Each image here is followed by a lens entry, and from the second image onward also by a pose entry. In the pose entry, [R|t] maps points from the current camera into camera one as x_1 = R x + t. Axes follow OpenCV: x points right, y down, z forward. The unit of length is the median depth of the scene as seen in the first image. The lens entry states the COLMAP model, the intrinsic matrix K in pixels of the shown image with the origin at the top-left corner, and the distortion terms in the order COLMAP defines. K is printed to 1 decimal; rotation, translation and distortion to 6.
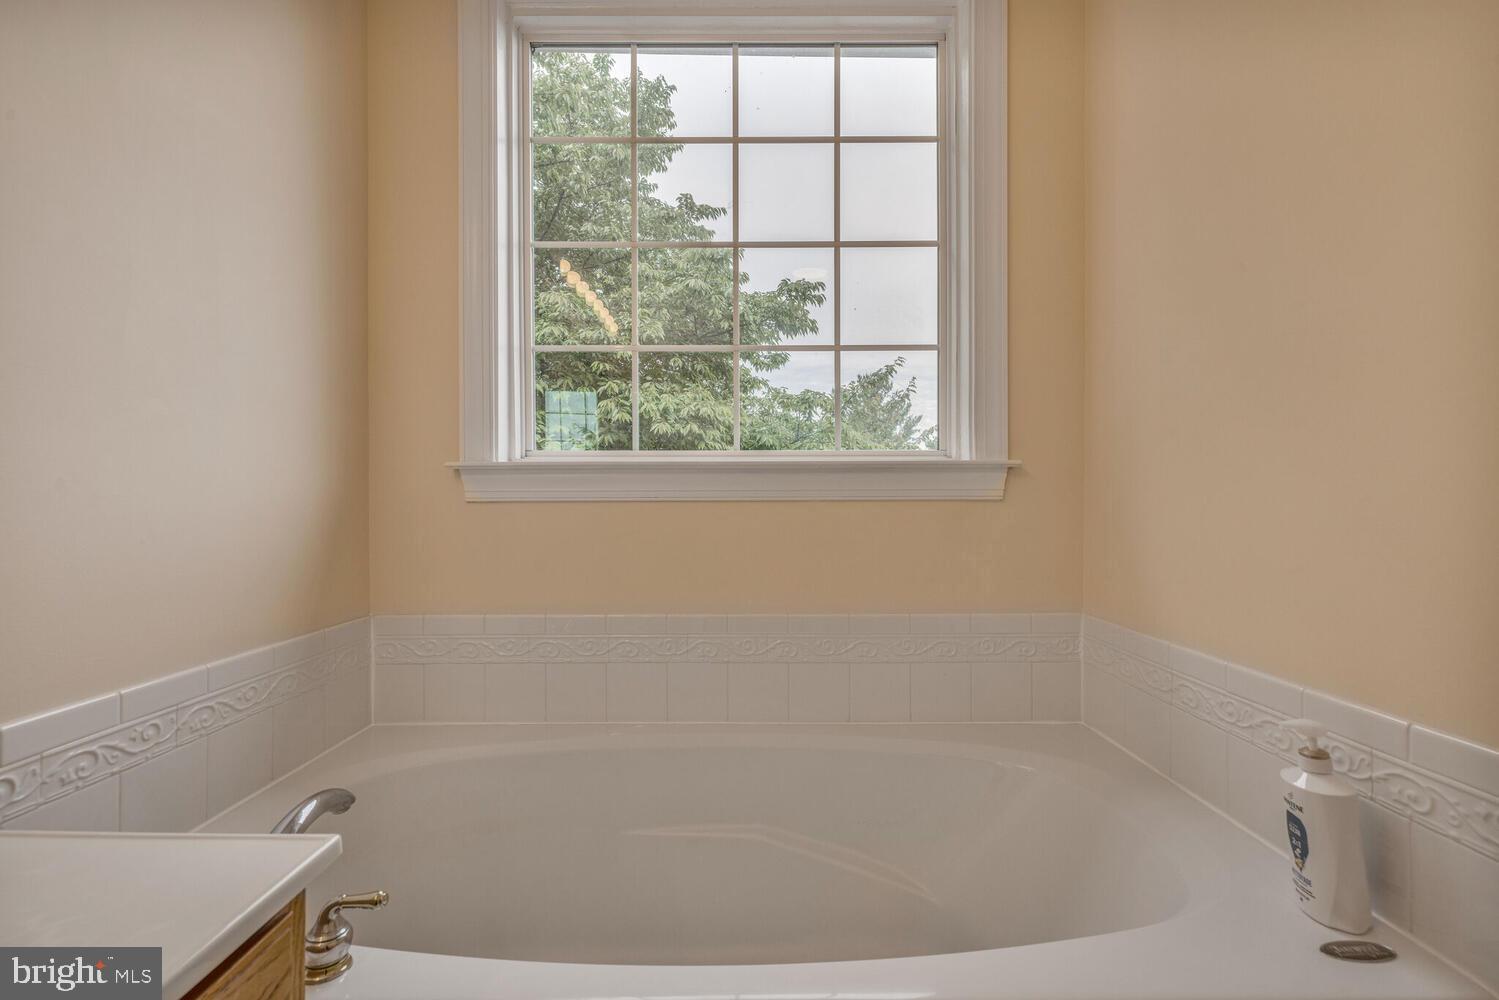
lens RADIAL K [[623.5, 0, 751.7], [0, 623.5, 498.0], [0, 0, 1]] dist [0.001814, 0.000067]
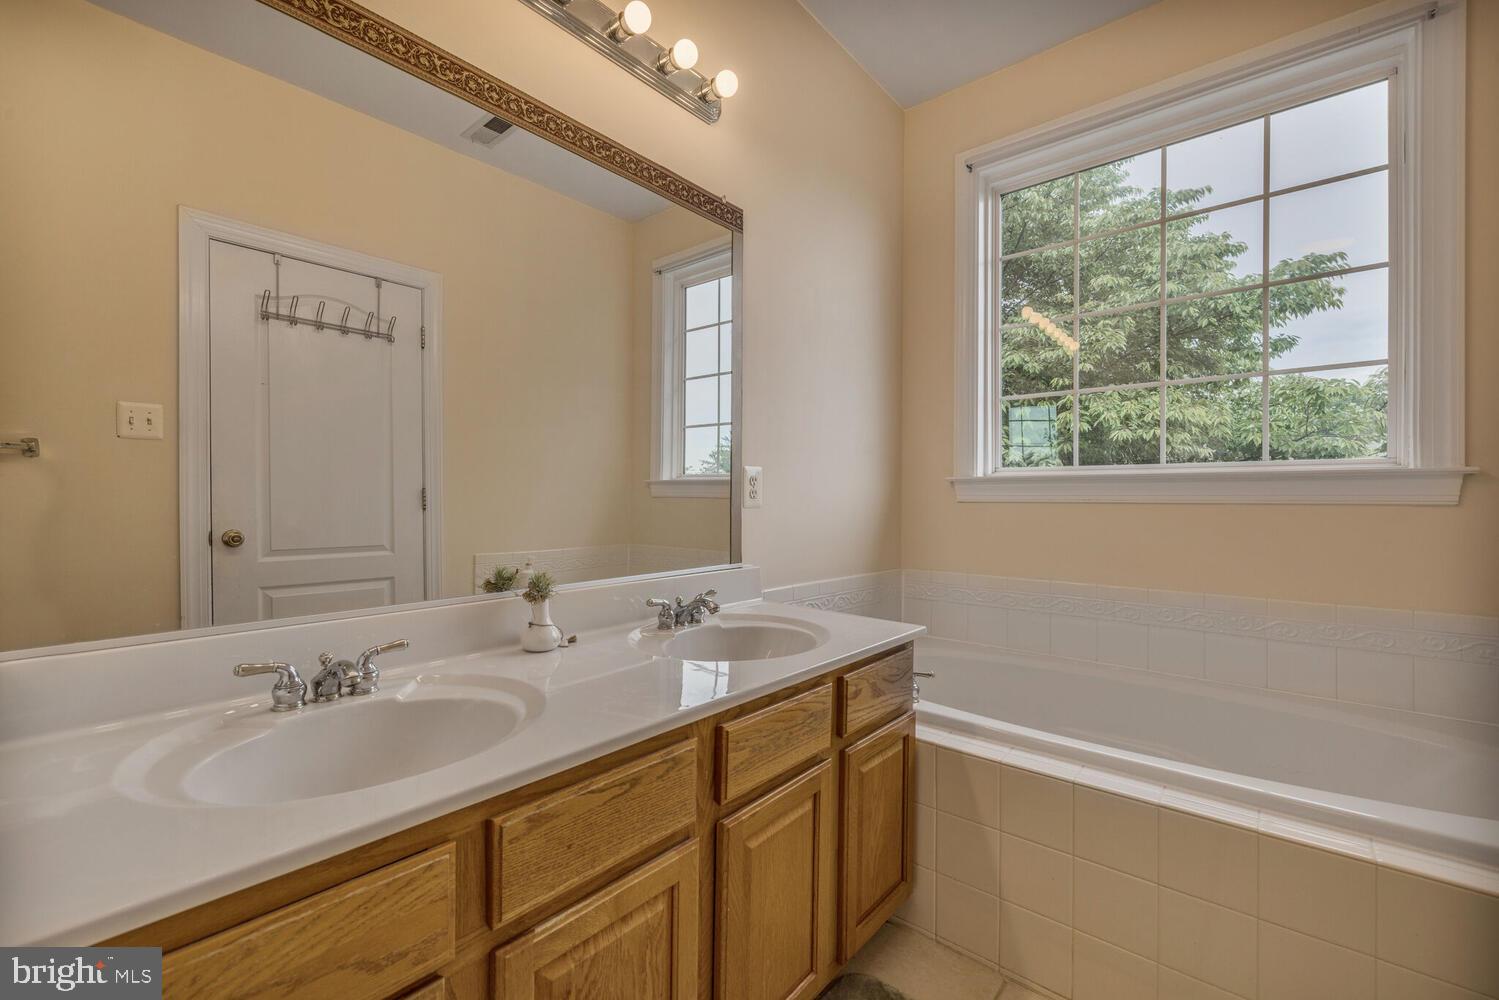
lens RADIAL K [[623.5, 0, 751.7], [0, 623.5, 498.0], [0, 0, 1]] dist [0.001814, 0.000067]
pose [[0.759006, 0.006181, -0.651055, 0.066361], [-0.008730, 0.999962, -0.000684, 0.000792], [0.651025, 0.006202, 0.759031, -0.202048]]
